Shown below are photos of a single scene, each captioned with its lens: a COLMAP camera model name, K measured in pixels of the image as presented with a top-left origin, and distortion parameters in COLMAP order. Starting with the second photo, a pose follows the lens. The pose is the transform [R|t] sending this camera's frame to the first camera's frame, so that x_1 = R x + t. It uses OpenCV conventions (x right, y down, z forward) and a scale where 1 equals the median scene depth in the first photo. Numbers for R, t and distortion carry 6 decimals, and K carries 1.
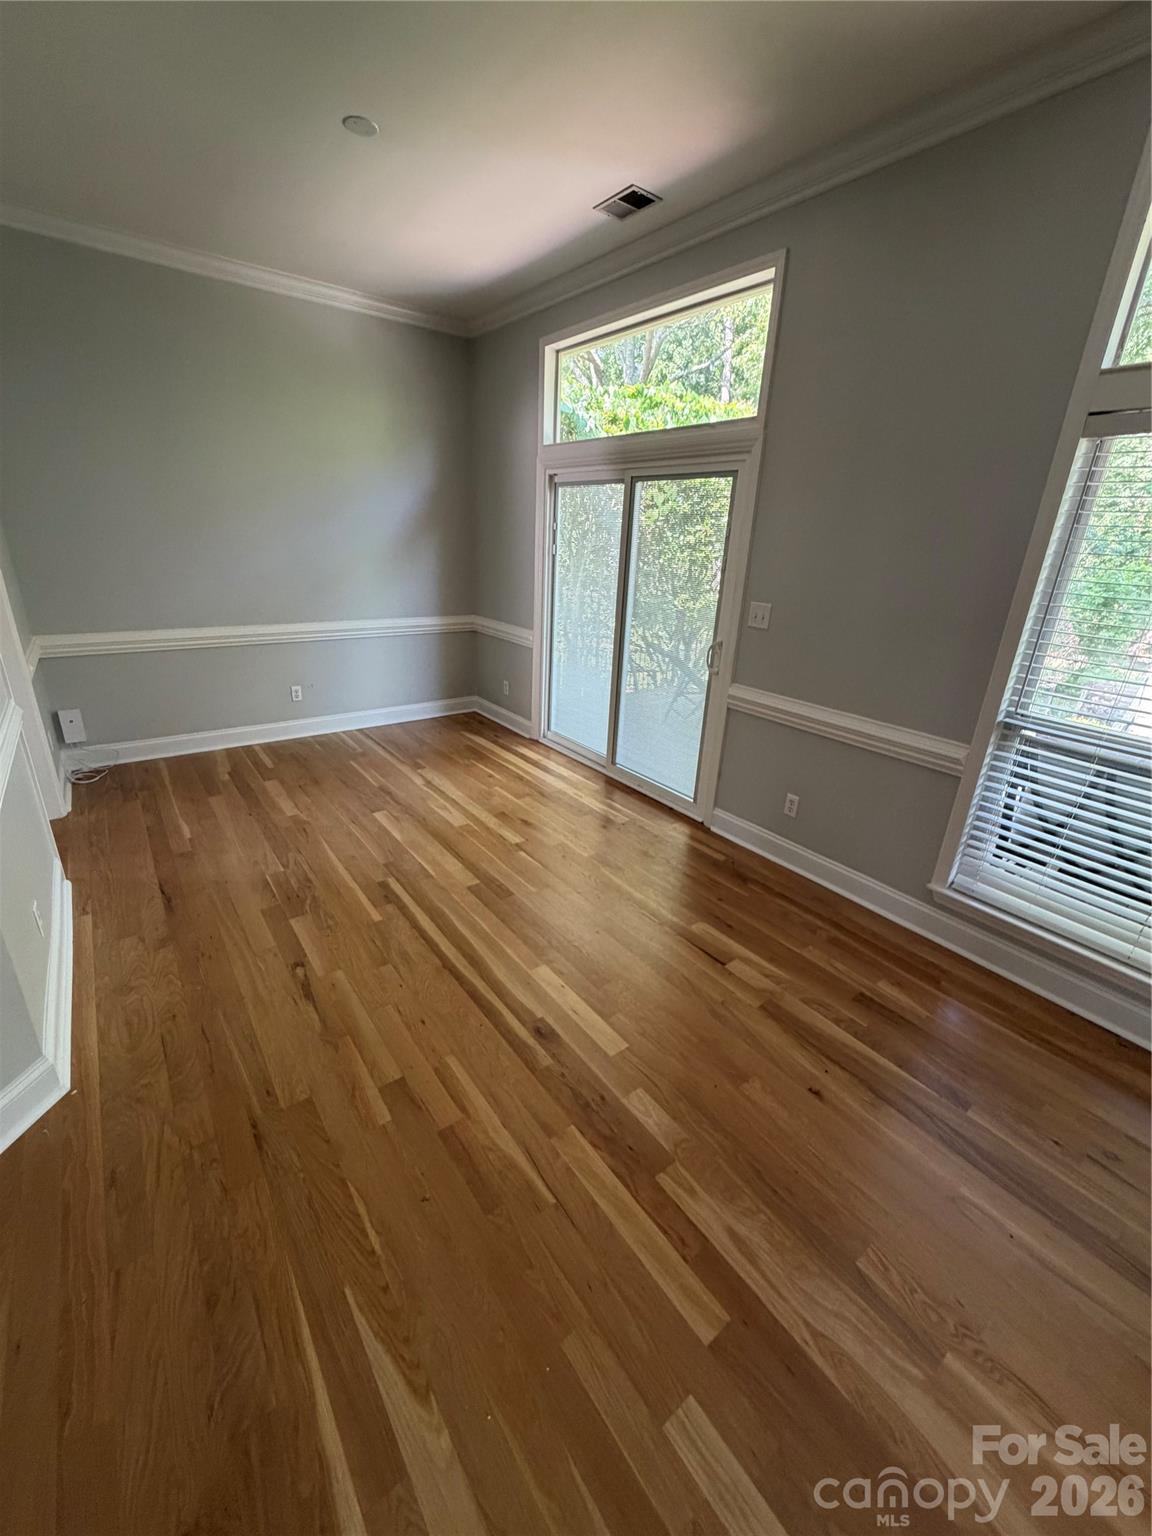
lens RADIAL K [[612.0, 0, 576.3], [0, 612.0, 763.3], [0, 0, 1]] dist [-0.000066, -0.000242]
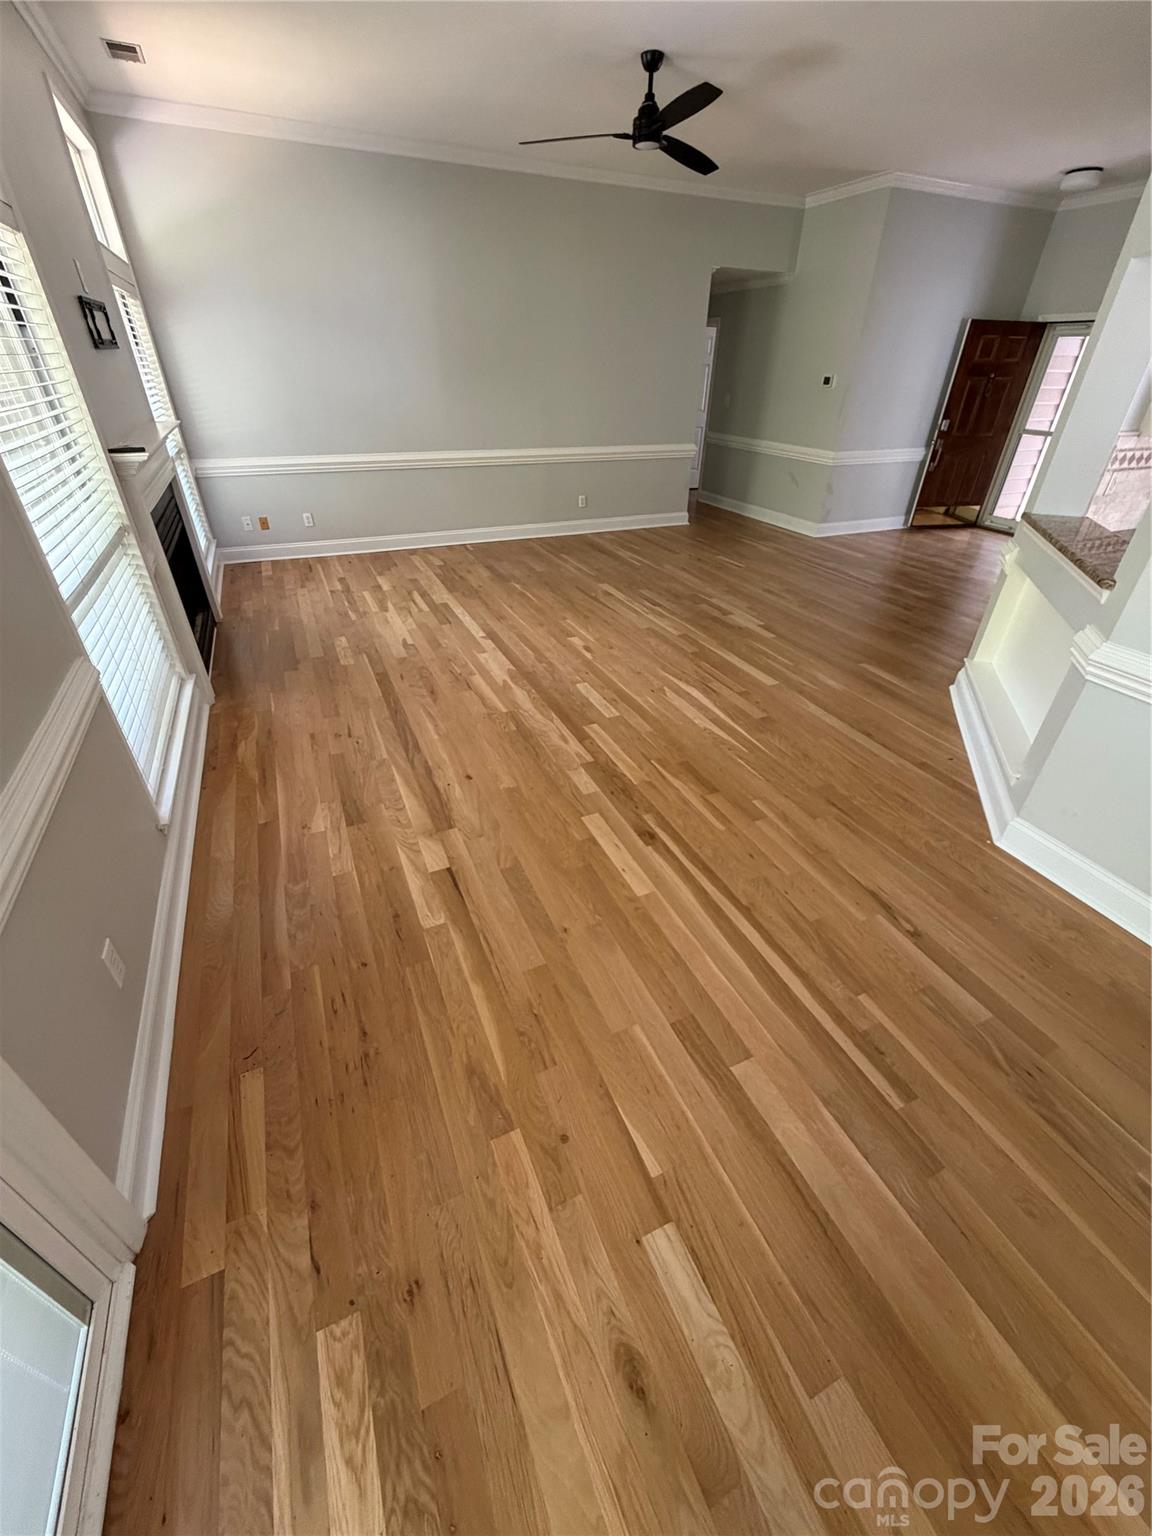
lens RADIAL K [[612.0, 0, 574.5], [0, 612.0, 765.0], [0, 0, 1]] dist [-0.000066, -0.000242]
pose [[-0.972406, -0.173141, 0.156359, -0.044972], [0.024879, 0.589440, 0.807429, -0.348572], [-0.231963, 0.789039, -0.568868, 0.913542]]
